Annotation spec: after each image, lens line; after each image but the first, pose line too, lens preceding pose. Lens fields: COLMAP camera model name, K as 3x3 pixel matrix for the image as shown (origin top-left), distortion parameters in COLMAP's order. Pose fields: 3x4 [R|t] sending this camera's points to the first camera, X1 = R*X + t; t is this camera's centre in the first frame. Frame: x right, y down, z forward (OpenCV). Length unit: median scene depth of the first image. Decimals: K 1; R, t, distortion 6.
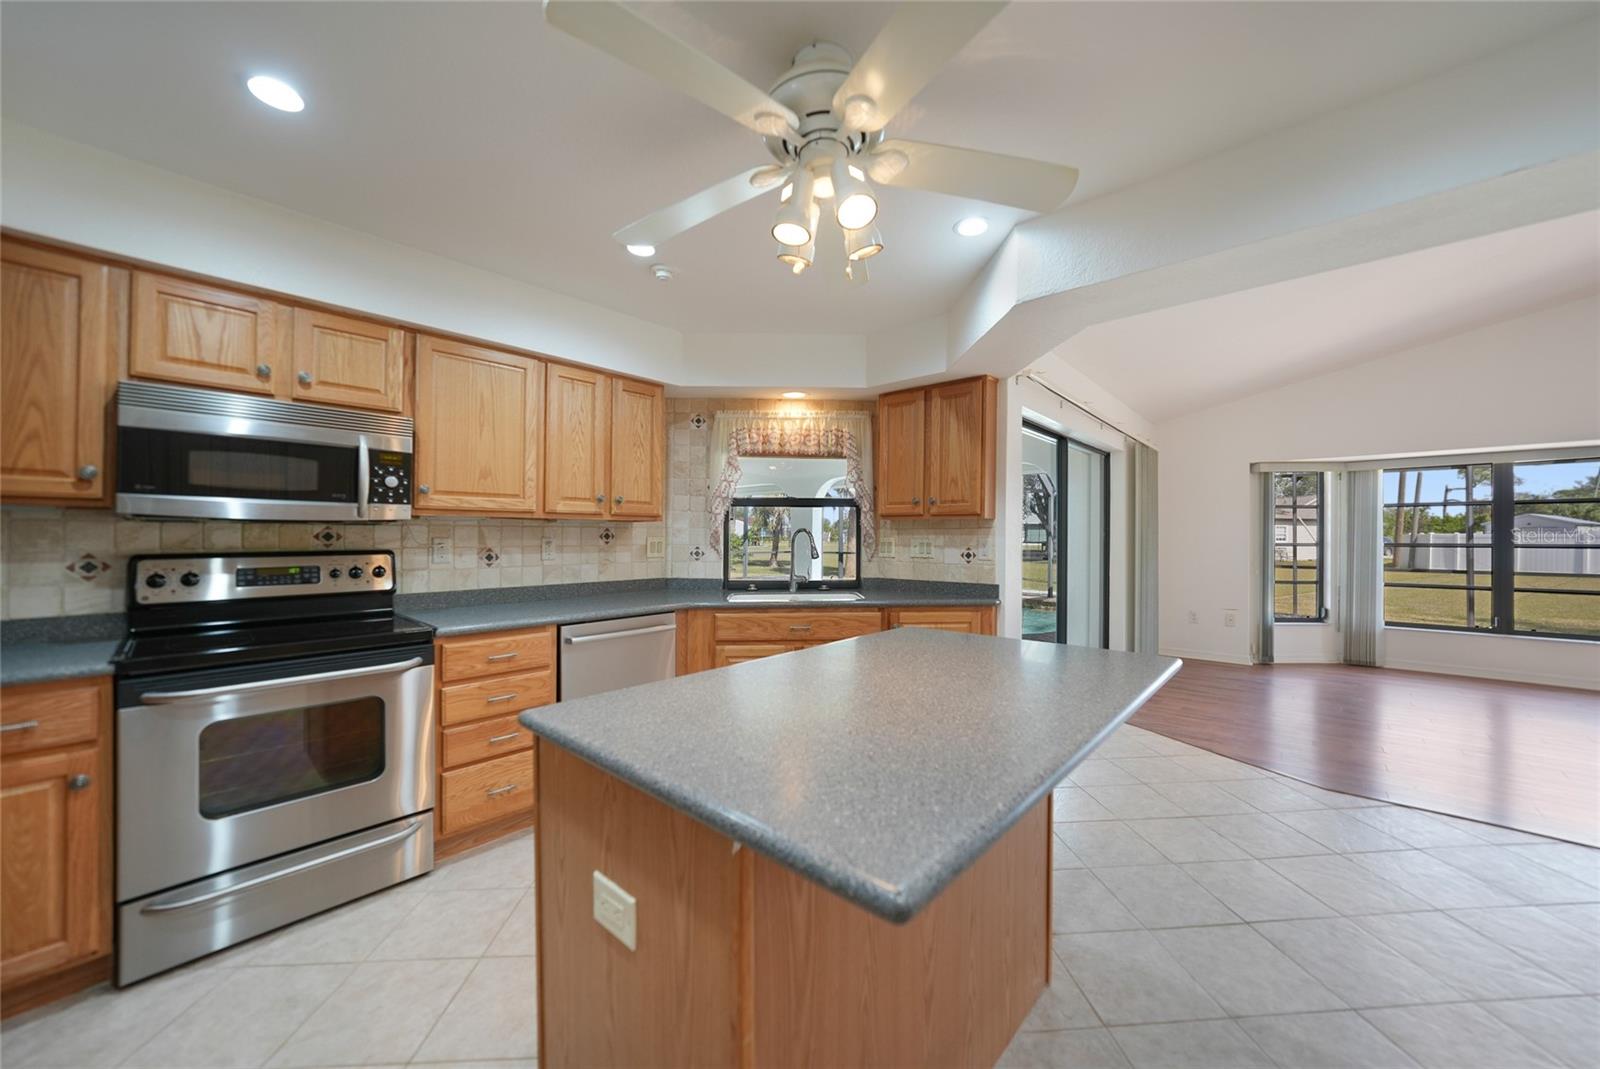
lens RADIAL K [[567.5, 0, 800.0], [0, 567.5, 534.5], [0, 0, 1]] dist [-0.027843, 0.007762]
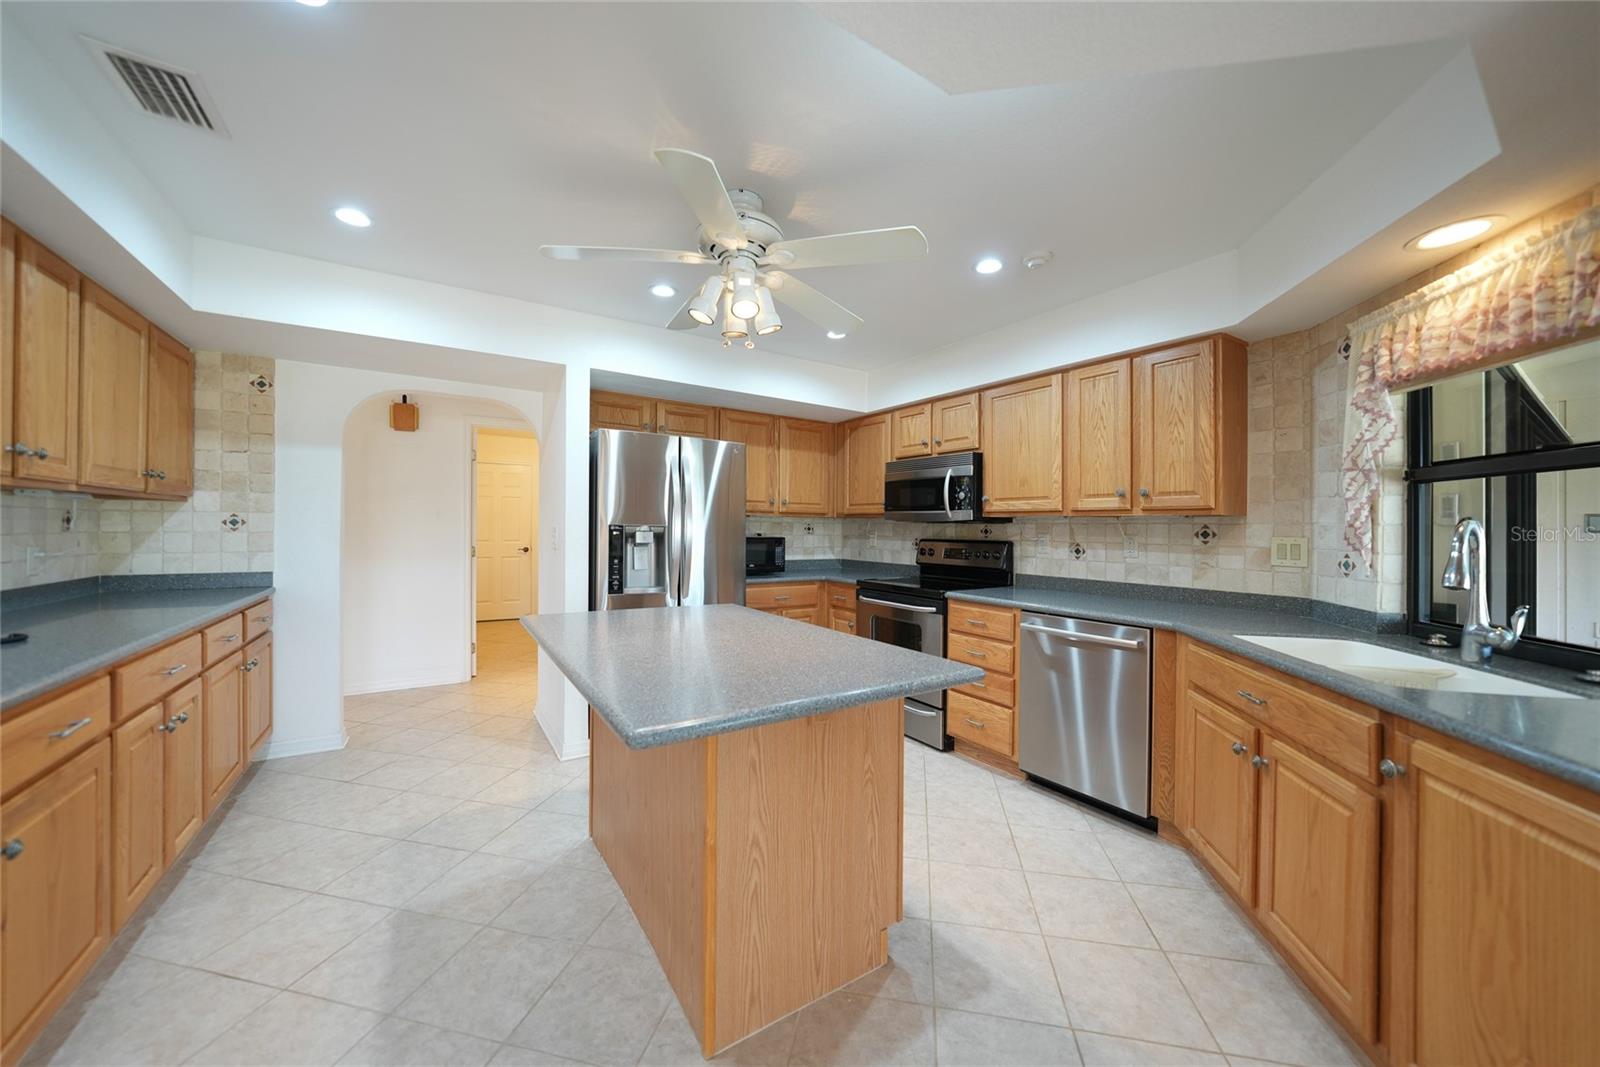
lens RADIAL K [[567.5, 0, 800.0], [0, 567.5, 533.5], [0, 0, 1]] dist [-0.027843, 0.007762]
pose [[-0.242738, 0.006230, -0.970072, 0.568463], [-0.011476, 0.999891, 0.009293, 0.000479], [0.970024, 0.013389, -0.242641, 0.603280]]
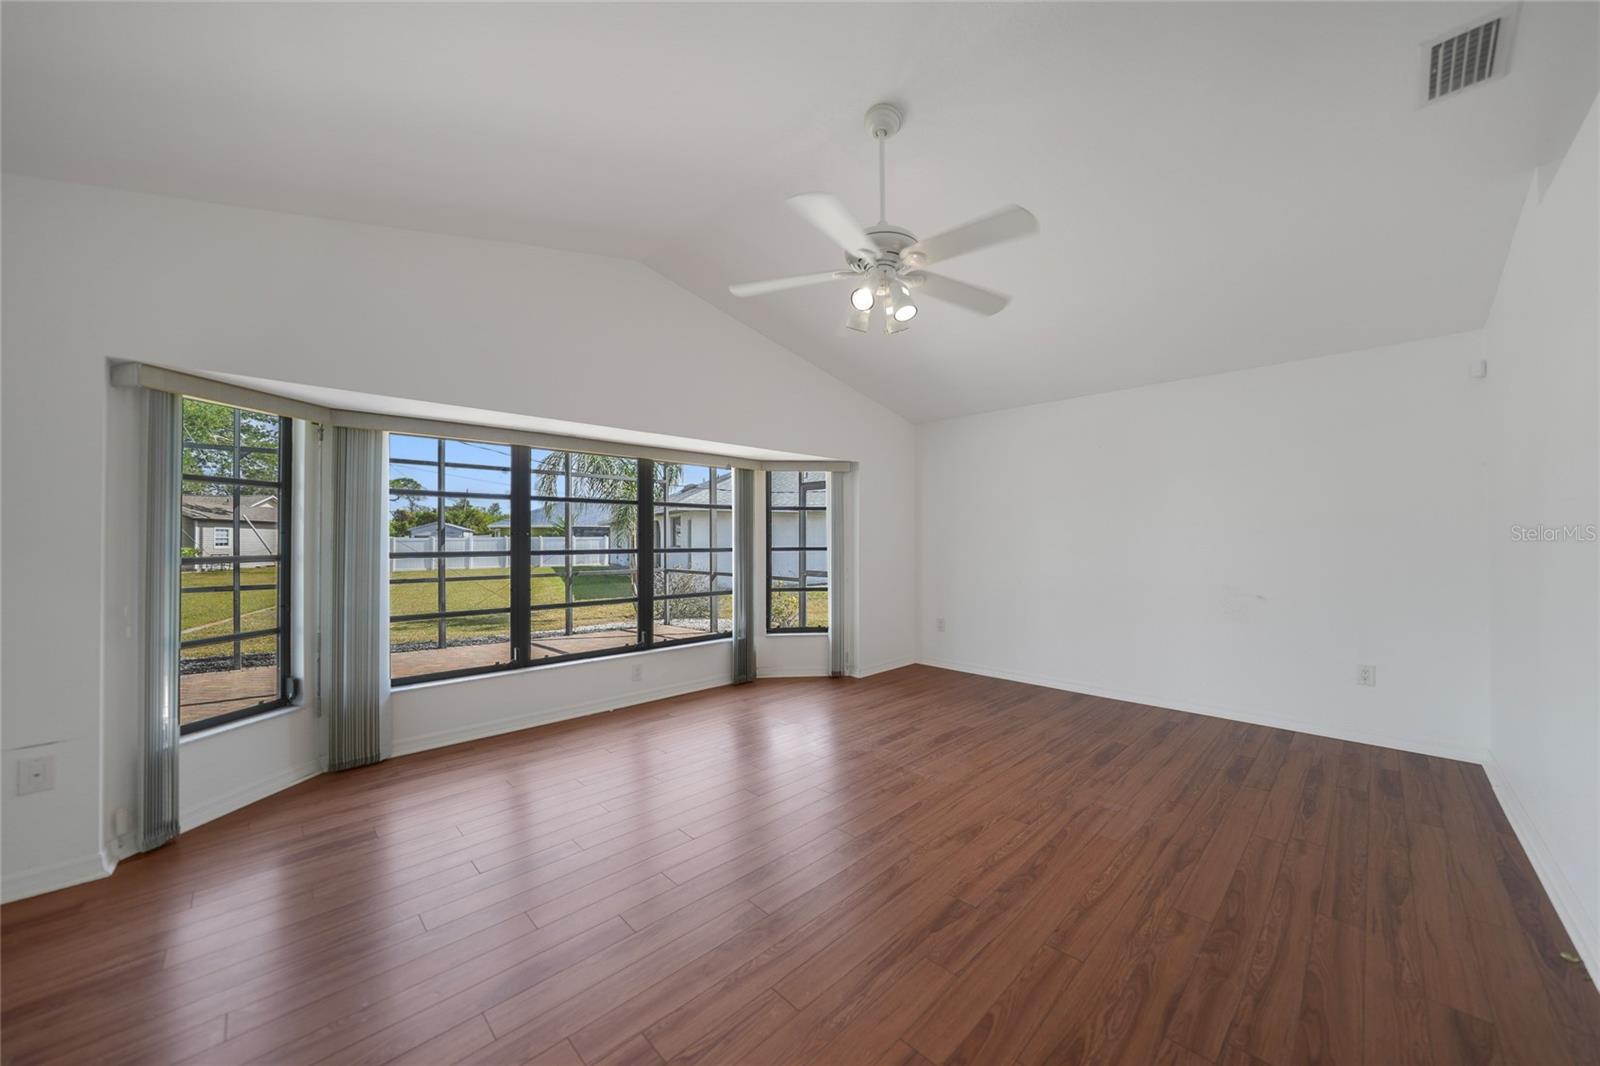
lens RADIAL K [[567.5, 0, 800.0], [0, 567.5, 533.0], [0, 0, 1]] dist [-0.027843, 0.007762]
pose [[0.060292, 0.009568, 0.998135, 0.711488], [0.011055, 0.999886, -0.010252, 0.006524], [-0.998120, 0.011653, 0.060179, 0.783135]]
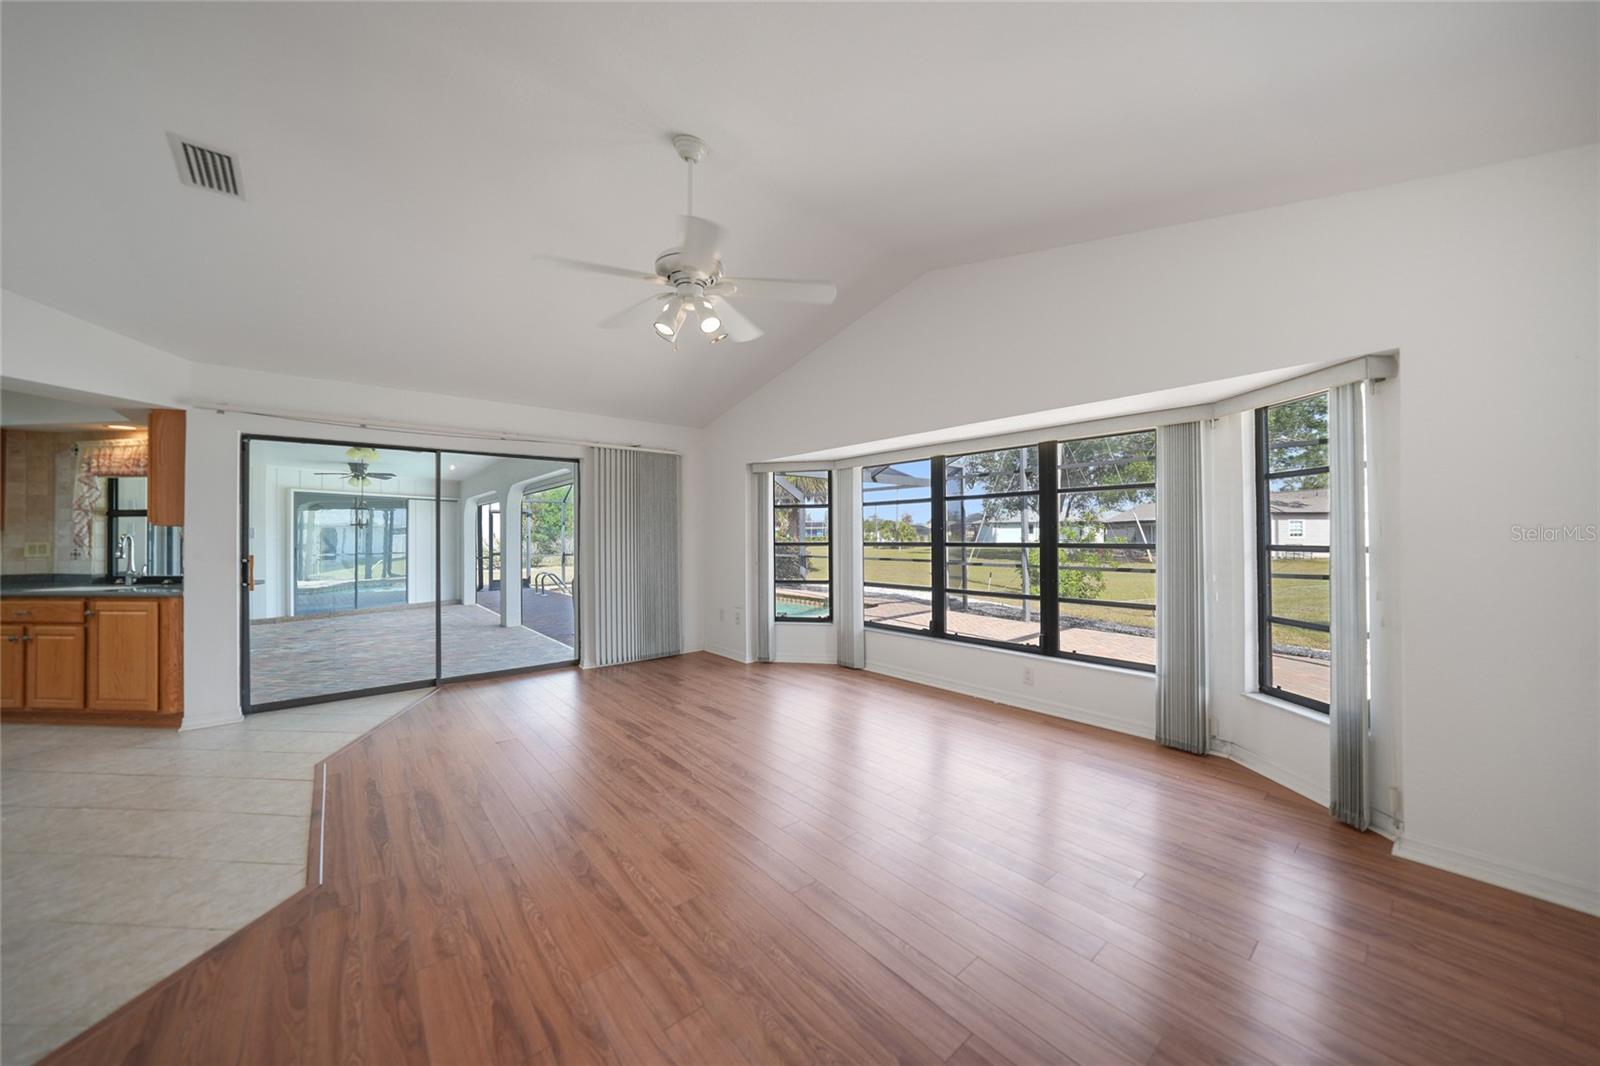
lens RADIAL K [[554.5, 0, 801.2], [0, 554.5, 526.2], [0, 0, 1]] dist [-0.024396, 0.007285]
pose [[0.991922, -0.011519, -0.126327, 1.656017], [0.008359, 0.999639, -0.025520, 0.016037], [0.126575, 0.024258, 0.991660, 0.002181]]
